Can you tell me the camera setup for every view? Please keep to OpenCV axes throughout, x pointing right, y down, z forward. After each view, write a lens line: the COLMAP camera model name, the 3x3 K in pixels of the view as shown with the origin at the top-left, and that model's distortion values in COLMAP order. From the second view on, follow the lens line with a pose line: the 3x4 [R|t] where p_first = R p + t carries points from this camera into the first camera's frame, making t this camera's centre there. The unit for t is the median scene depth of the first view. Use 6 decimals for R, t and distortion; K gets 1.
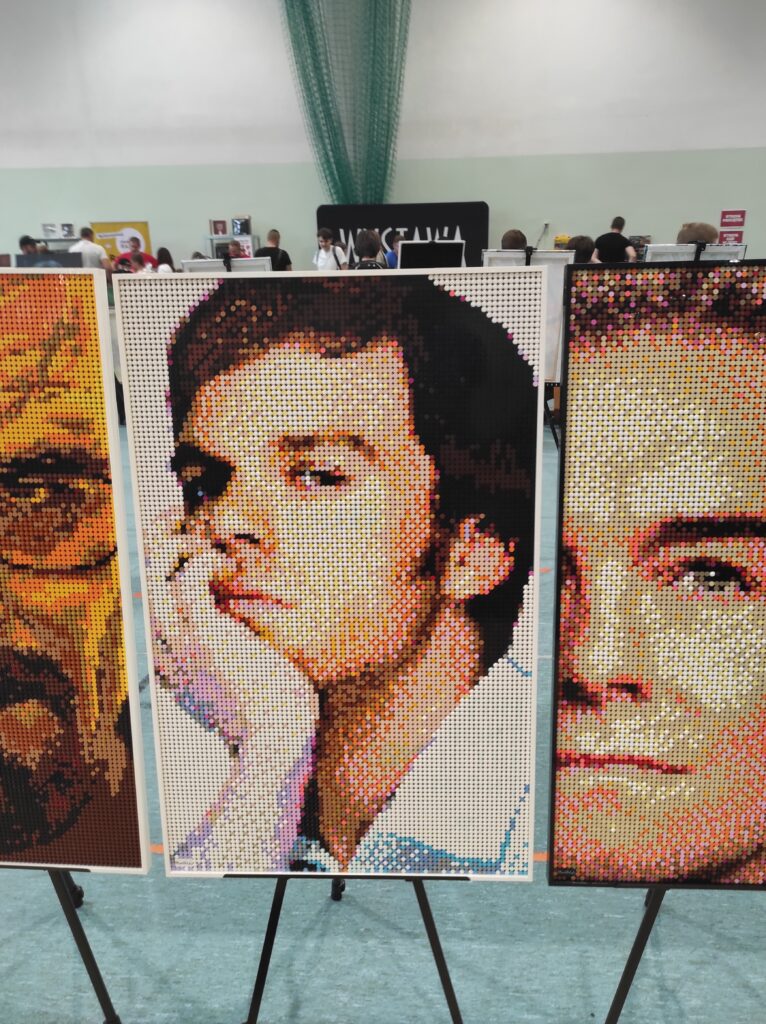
lens RADIAL K [[759.4, 0, 383.0], [0, 759.4, 512.0], [0, 0, 1]] dist [0.070159, -0.071697]
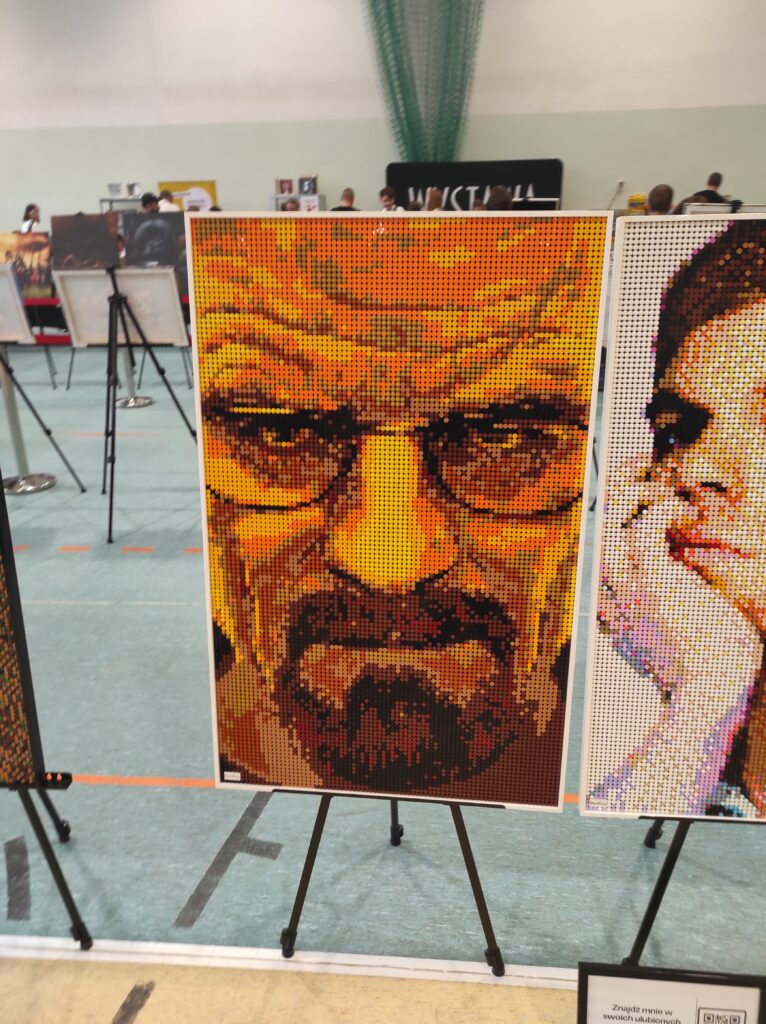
lens RADIAL K [[759.4, 0, 383.0], [0, 759.4, 512.0], [0, 0, 1]] dist [0.070159, -0.071697]
pose [[0.999396, 0.017312, -0.030136, -0.610751], [-0.015976, 0.998903, 0.044012, 0.032104], [0.030864, -0.043504, 0.998576, -0.018206]]
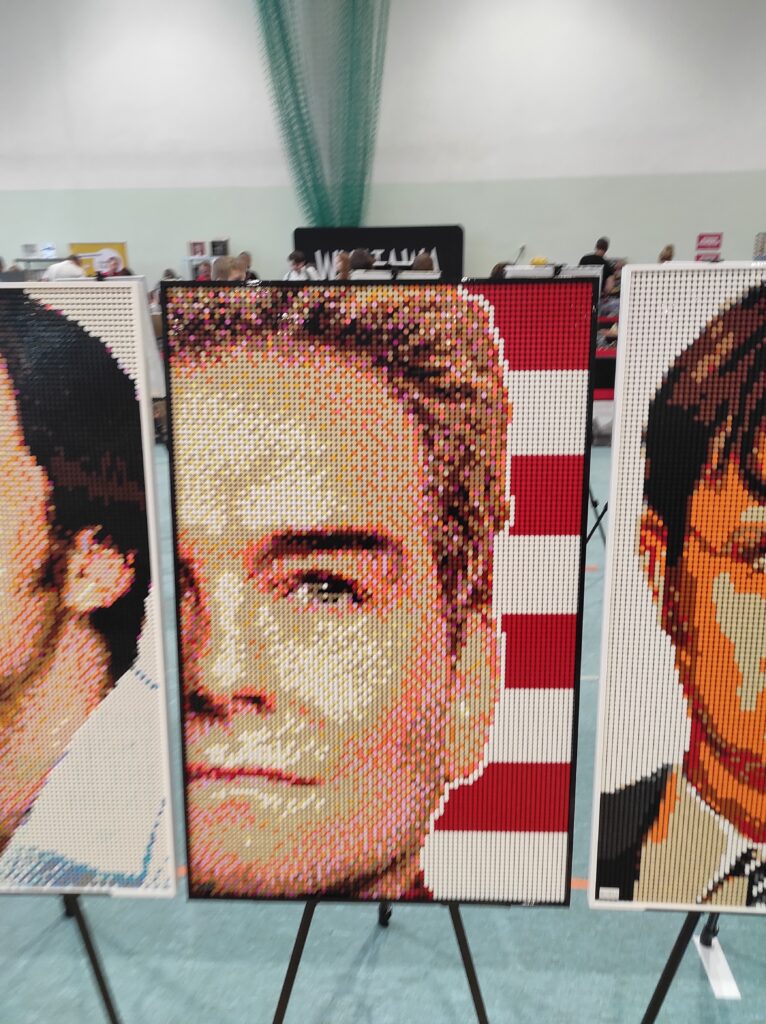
lens RADIAL K [[759.4, 0, 383.0], [0, 759.4, 512.0], [0, 0, 1]] dist [0.070159, -0.071697]
pose [[0.999969, 0.007791, 0.000961, 0.383222], [-0.007764, 0.999627, -0.026179, 0.005973], [-0.001164, 0.026171, 0.999657, -0.008331]]
